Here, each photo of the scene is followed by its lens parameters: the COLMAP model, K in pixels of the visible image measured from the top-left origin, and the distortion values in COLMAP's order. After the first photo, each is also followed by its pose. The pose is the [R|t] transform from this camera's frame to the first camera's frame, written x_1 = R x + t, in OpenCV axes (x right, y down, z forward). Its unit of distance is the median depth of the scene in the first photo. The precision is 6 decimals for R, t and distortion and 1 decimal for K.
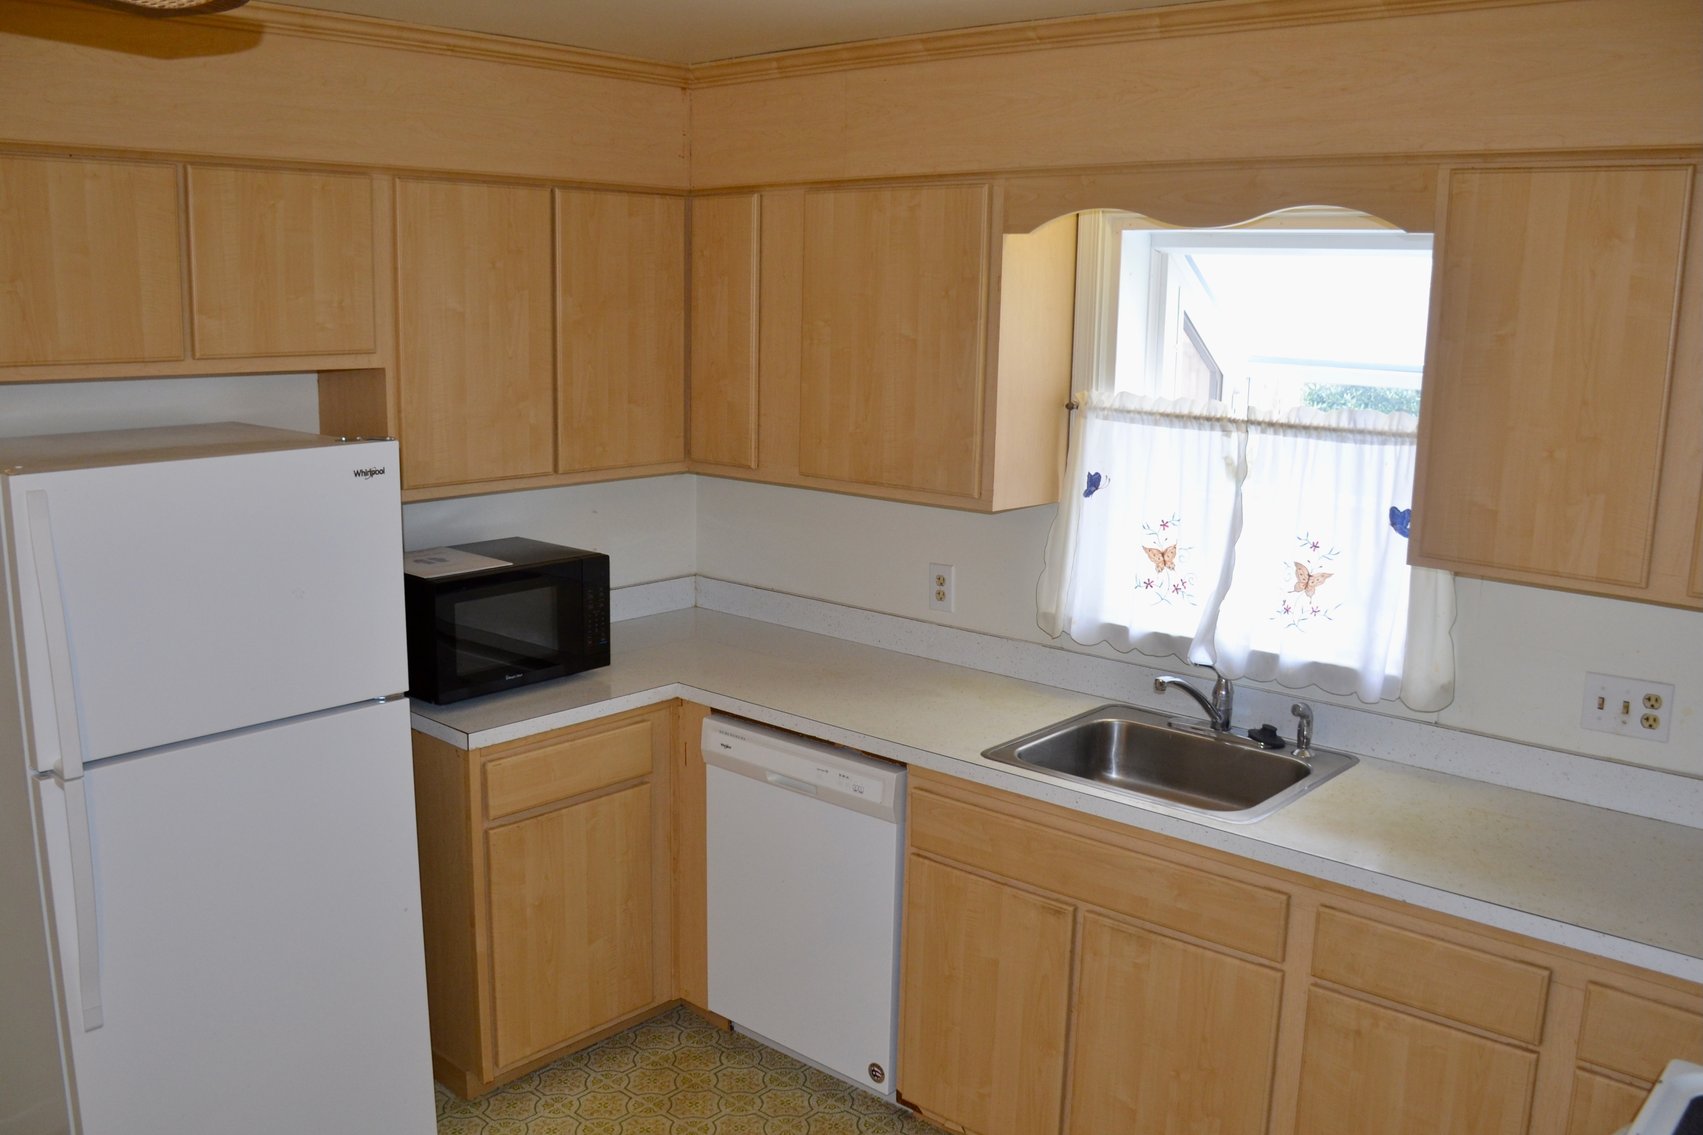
lens RADIAL K [[1483.9, 0, 855.6], [0, 1483.9, 564.5], [0, 0, 1]] dist [-0.140659, 0.082928]
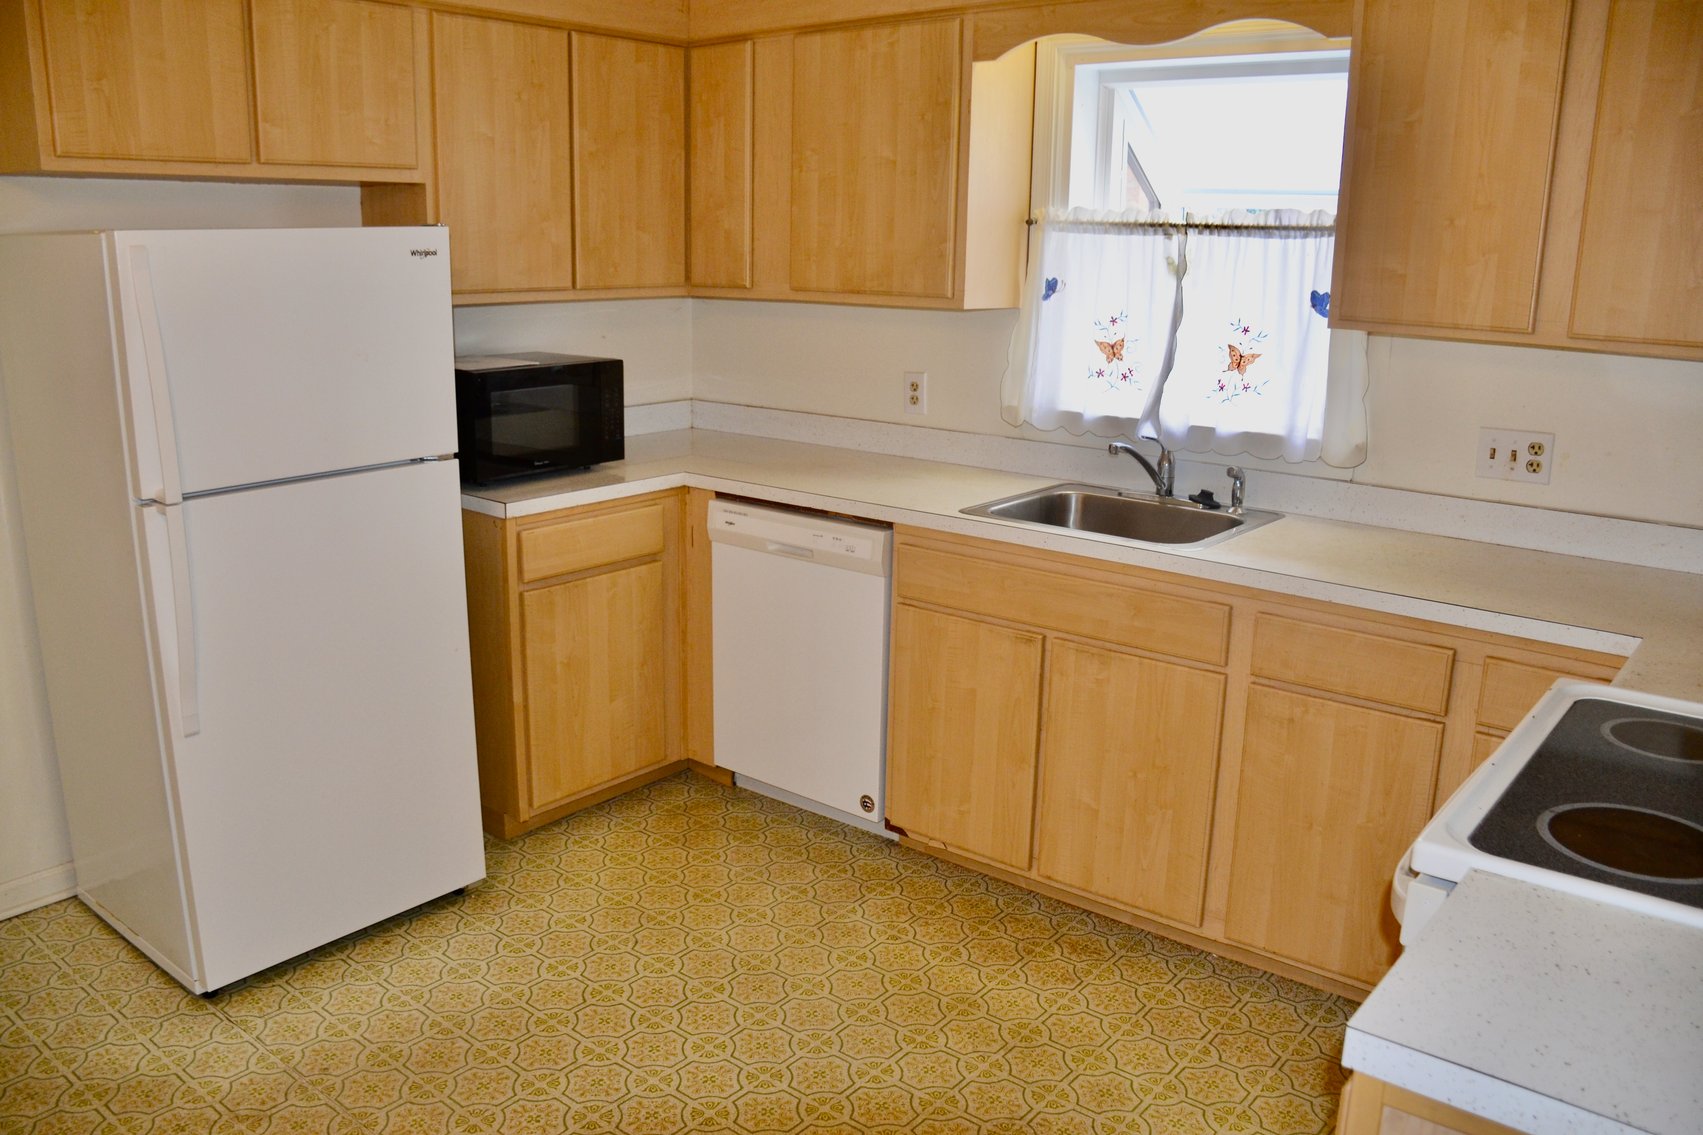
lens RADIAL K [[1363.1, 0, 847.9], [0, 1363.1, 581.1], [0, 0, 1]] dist [-0.143915, 0.089677]
pose [[0.999235, -0.011270, 0.037436, -0.039500], [0.009085, 0.998272, 0.058055, 0.115107], [-0.038026, -0.057670, 0.997611, -0.050689]]
